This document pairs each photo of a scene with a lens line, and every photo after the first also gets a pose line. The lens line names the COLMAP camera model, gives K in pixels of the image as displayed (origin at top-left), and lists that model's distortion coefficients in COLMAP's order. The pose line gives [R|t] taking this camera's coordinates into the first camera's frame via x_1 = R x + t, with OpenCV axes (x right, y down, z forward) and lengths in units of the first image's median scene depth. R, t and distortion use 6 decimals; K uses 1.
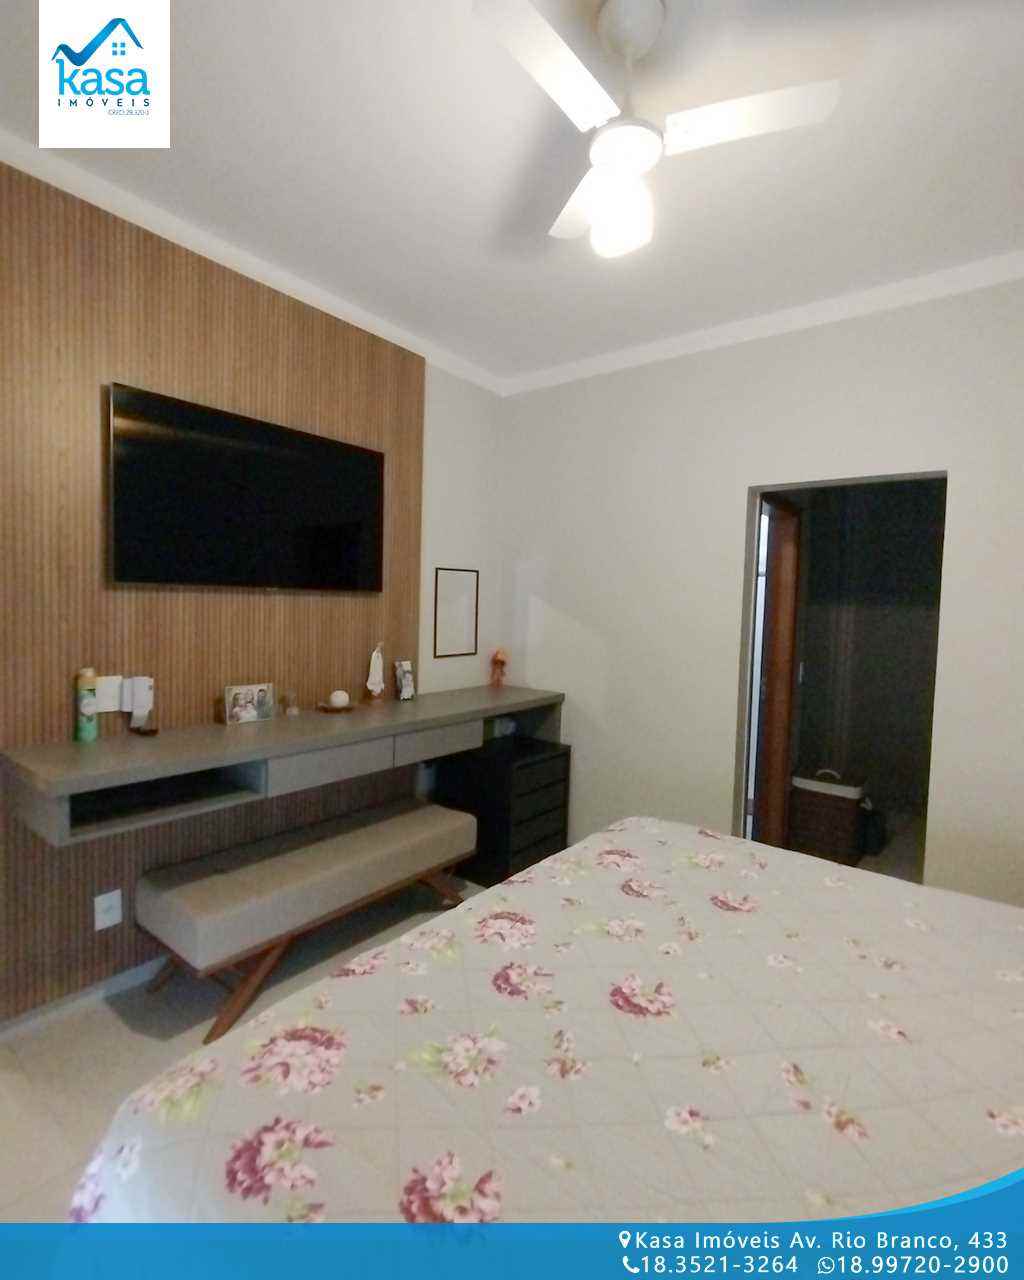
lens RADIAL K [[623.9, 0, 517.6], [0, 623.9, 639.3], [0, 0, 1]] dist [-0.015100, 0.000047]
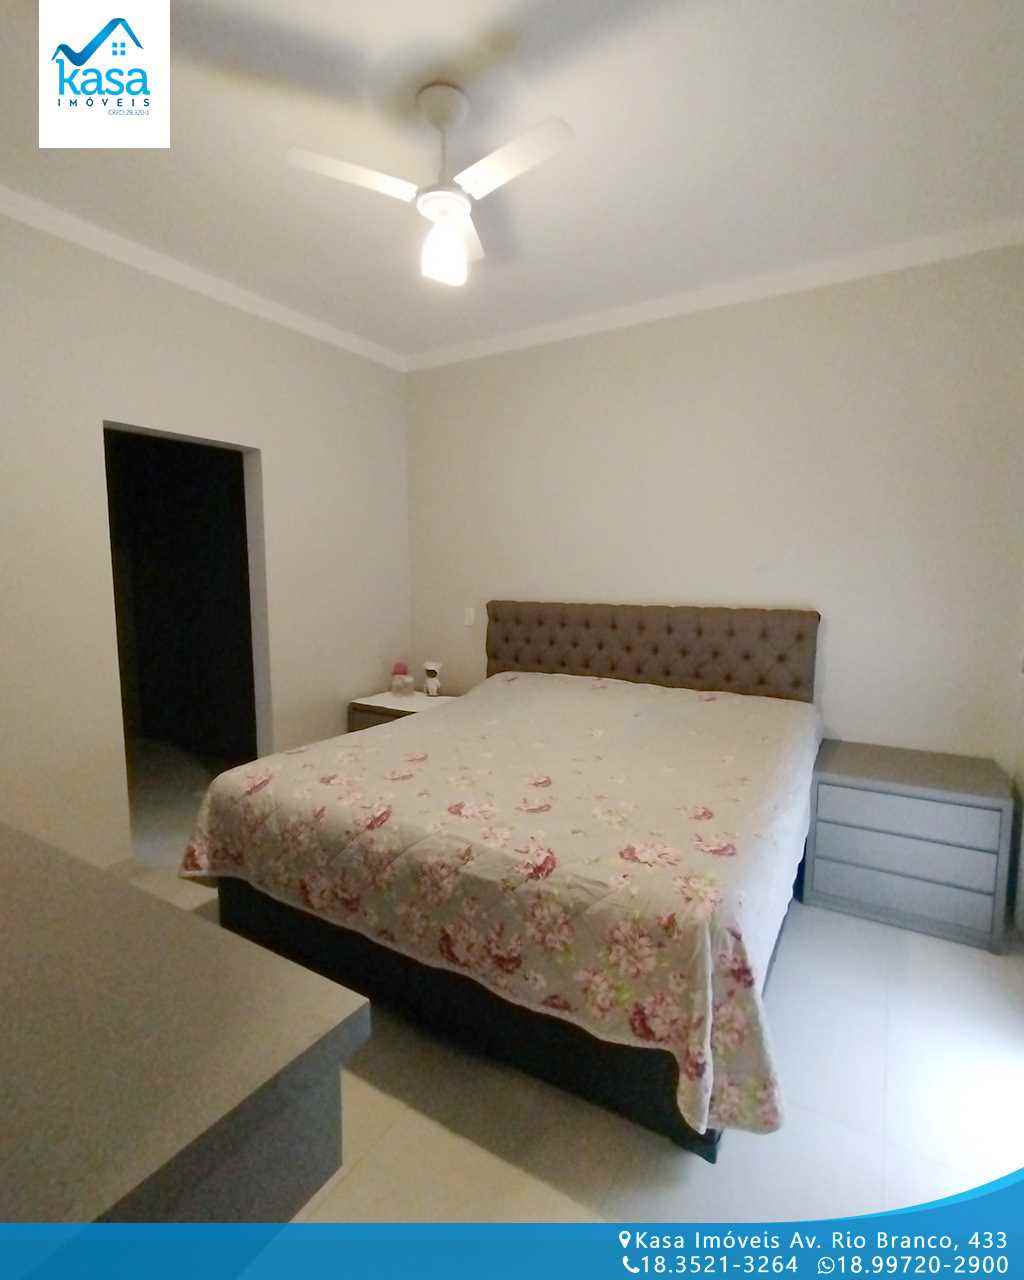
lens RADIAL K [[623.9, 0, 517.4], [0, 623.9, 637.3], [0, 0, 1]] dist [-0.015100, 0.000047]
pose [[-0.089462, -0.152889, 0.984186, -1.194818], [0.056553, 0.985774, 0.158277, -0.082529], [-0.994383, 0.069818, -0.079543, 0.952067]]
